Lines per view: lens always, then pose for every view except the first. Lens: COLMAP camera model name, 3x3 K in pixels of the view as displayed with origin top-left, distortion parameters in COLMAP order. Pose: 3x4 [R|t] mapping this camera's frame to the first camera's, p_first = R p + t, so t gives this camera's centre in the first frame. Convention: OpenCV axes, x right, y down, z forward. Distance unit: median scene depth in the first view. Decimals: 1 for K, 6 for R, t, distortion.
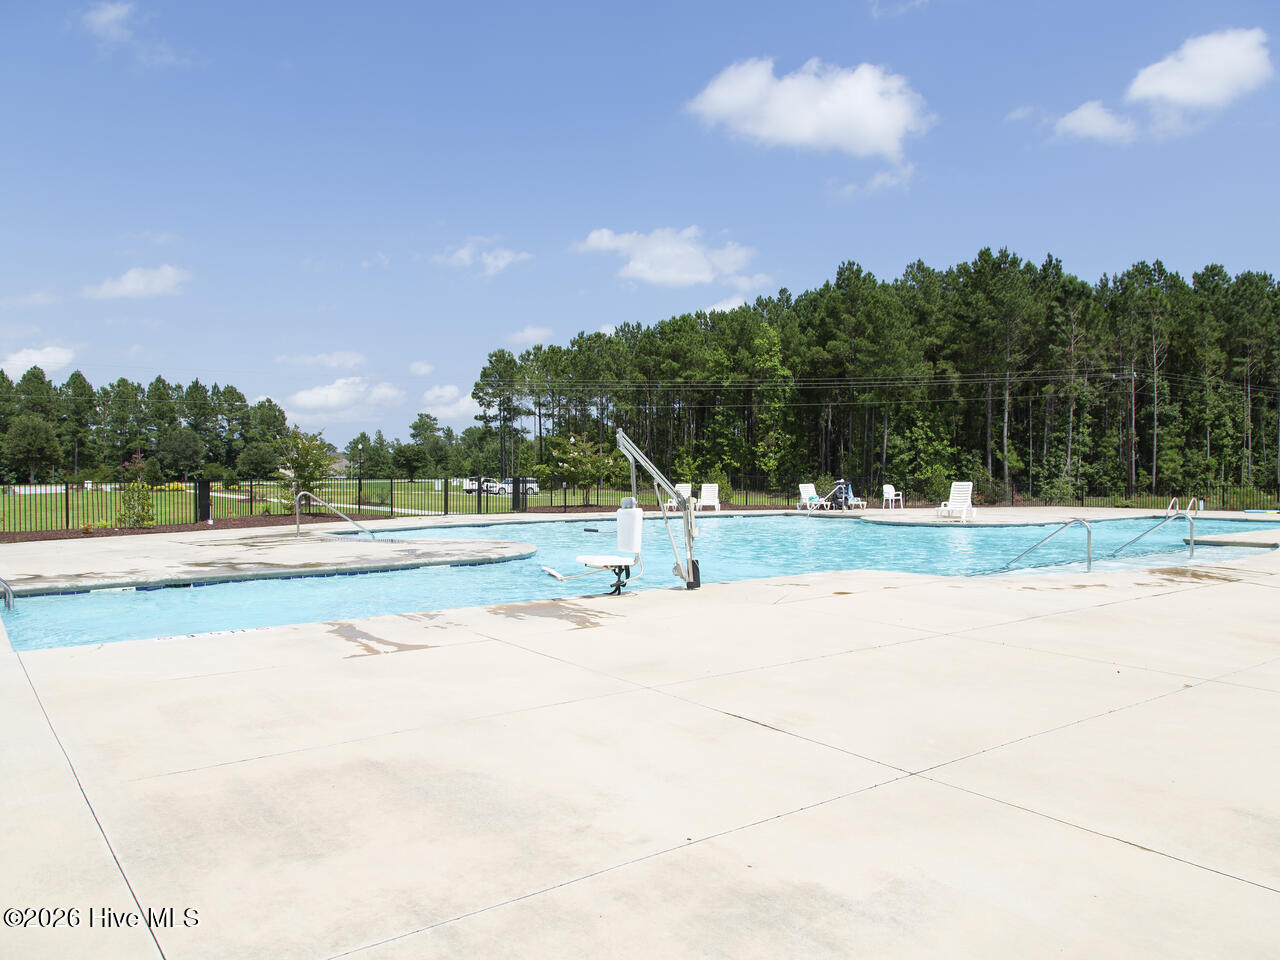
lens RADIAL K [[919.7, 0, 659.2], [0, 919.7, 478.9], [0, 0, 1]] dist [0.003488, -0.003066]
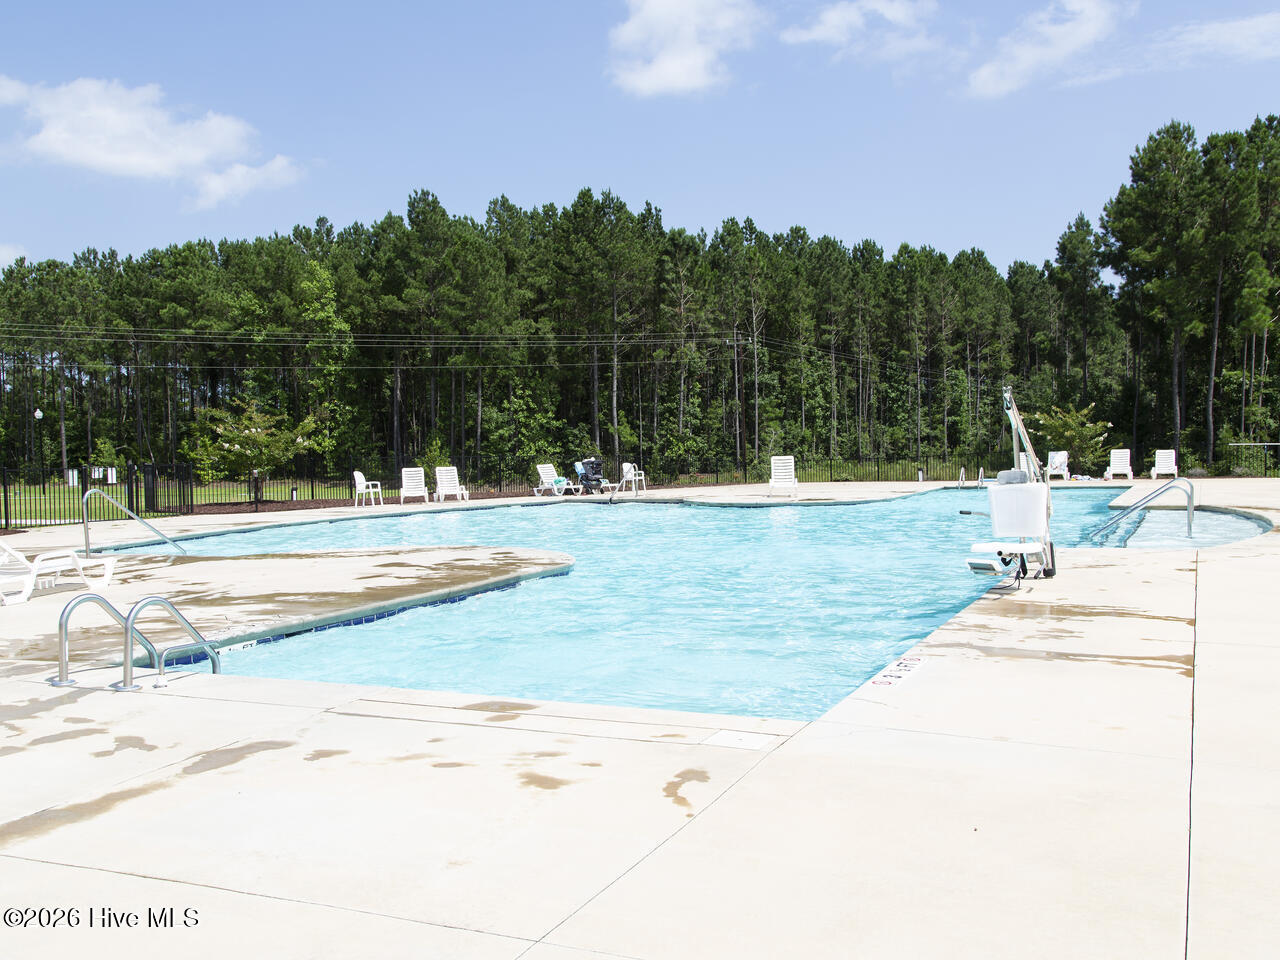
lens RADIAL K [[1137.7, 0, 640.0], [0, 1137.7, 480.0], [0, 0, 1]] dist [0.015695, 0.004317]
pose [[0.888112, -0.031482, 0.458548, -0.096312], [0.024193, 0.999470, 0.021762, -0.000162], [-0.458990, -0.008233, 0.888403, 0.027037]]
